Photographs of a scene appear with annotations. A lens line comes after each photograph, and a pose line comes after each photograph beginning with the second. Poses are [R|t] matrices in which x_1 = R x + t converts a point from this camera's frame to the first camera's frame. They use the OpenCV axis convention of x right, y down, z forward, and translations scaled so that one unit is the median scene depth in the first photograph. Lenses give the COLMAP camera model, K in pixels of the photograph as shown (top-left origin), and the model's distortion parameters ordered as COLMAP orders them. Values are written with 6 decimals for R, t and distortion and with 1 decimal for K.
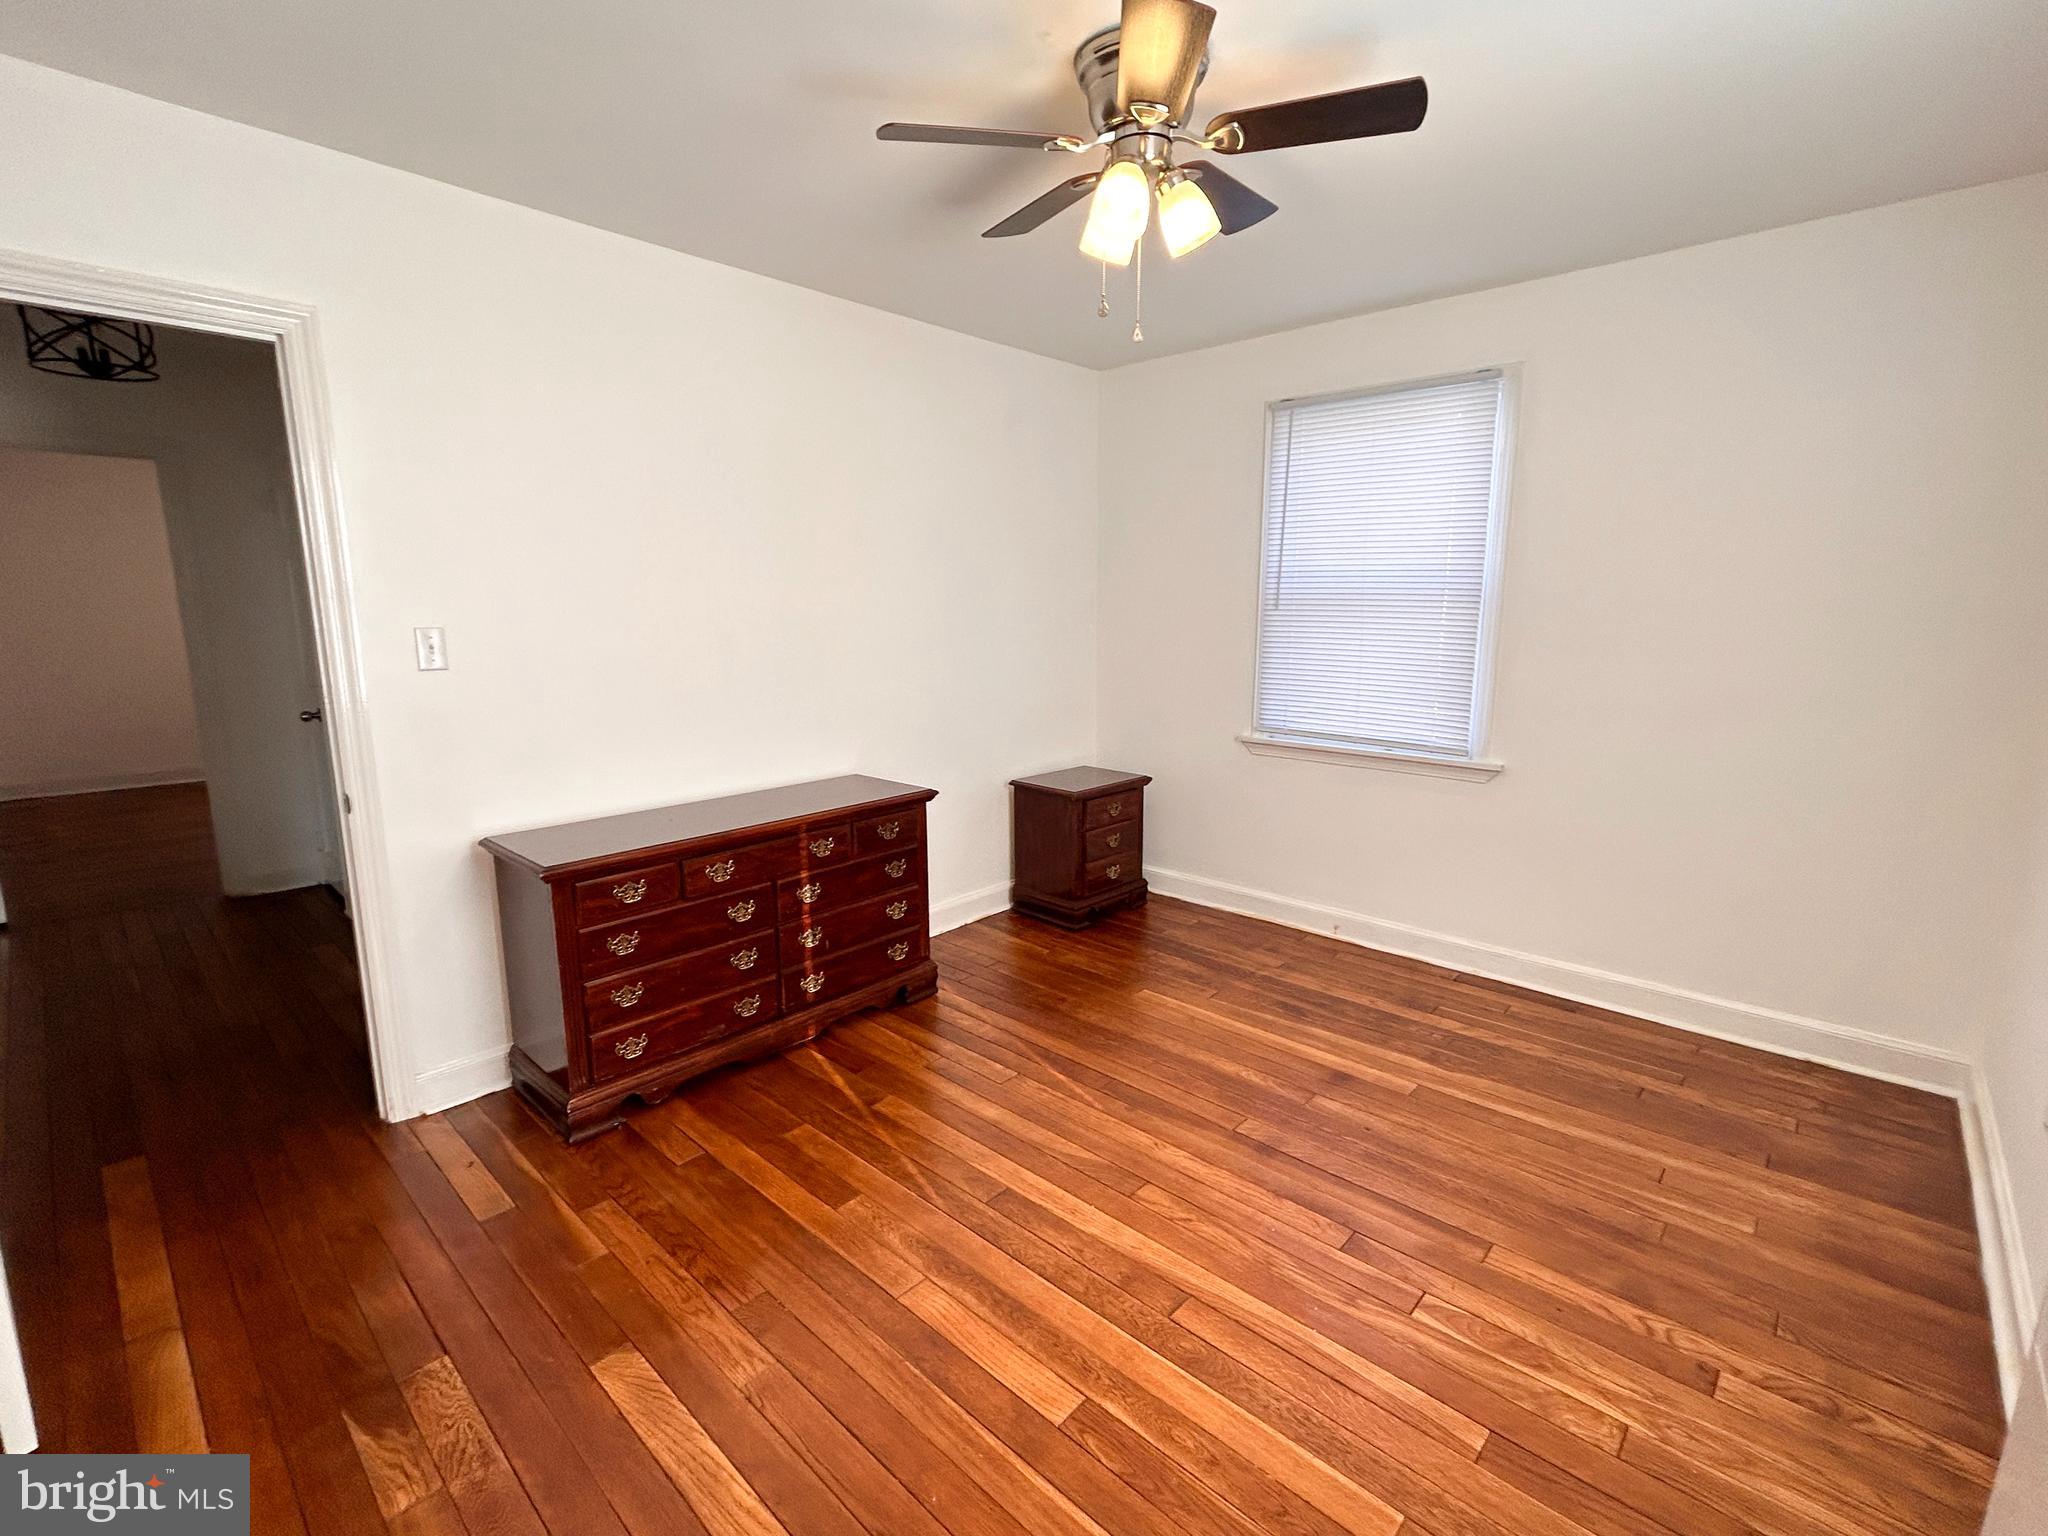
lens RADIAL K [[929.1, 0, 1024.0], [0, 929.1, 768.0], [0, 0, 1]] dist [0.002659, 0.000987]
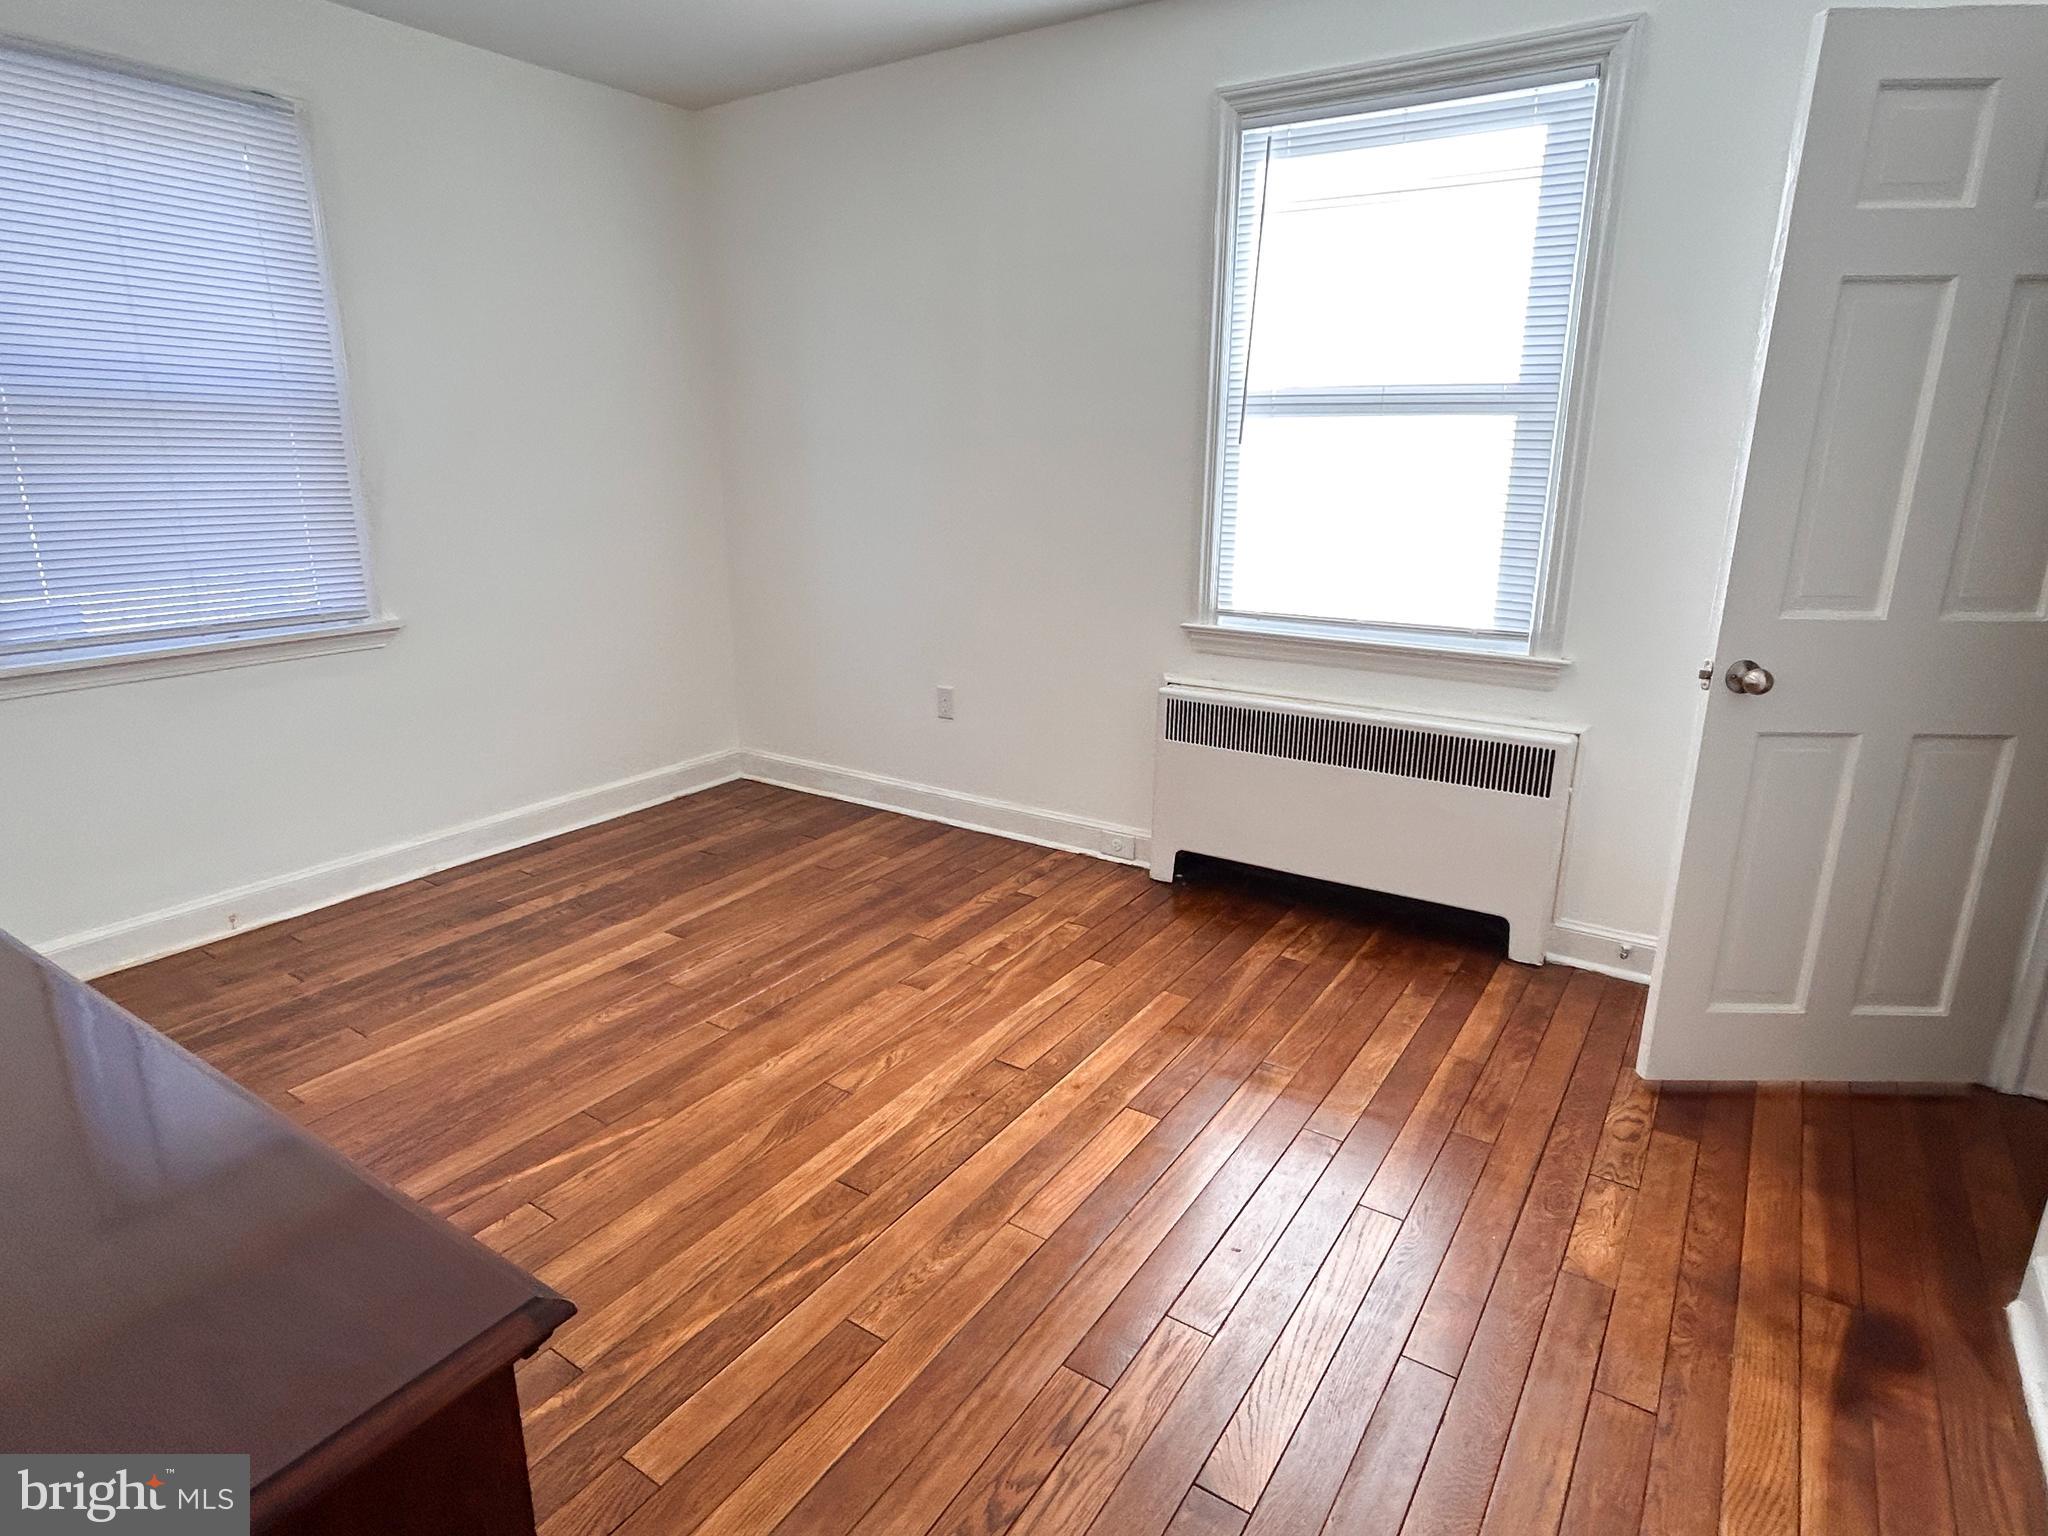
lens RADIAL K [[1122.4, 0, 1024.0], [0, 1122.4, 768.0], [0, 0, 1]] dist [0.000638, 0.000194]
pose [[-0.163722, -0.272982, 0.947985, -0.745023], [0.173748, 0.937951, 0.300099, -0.109769], [-0.971085, 0.213844, -0.106133, 0.780926]]
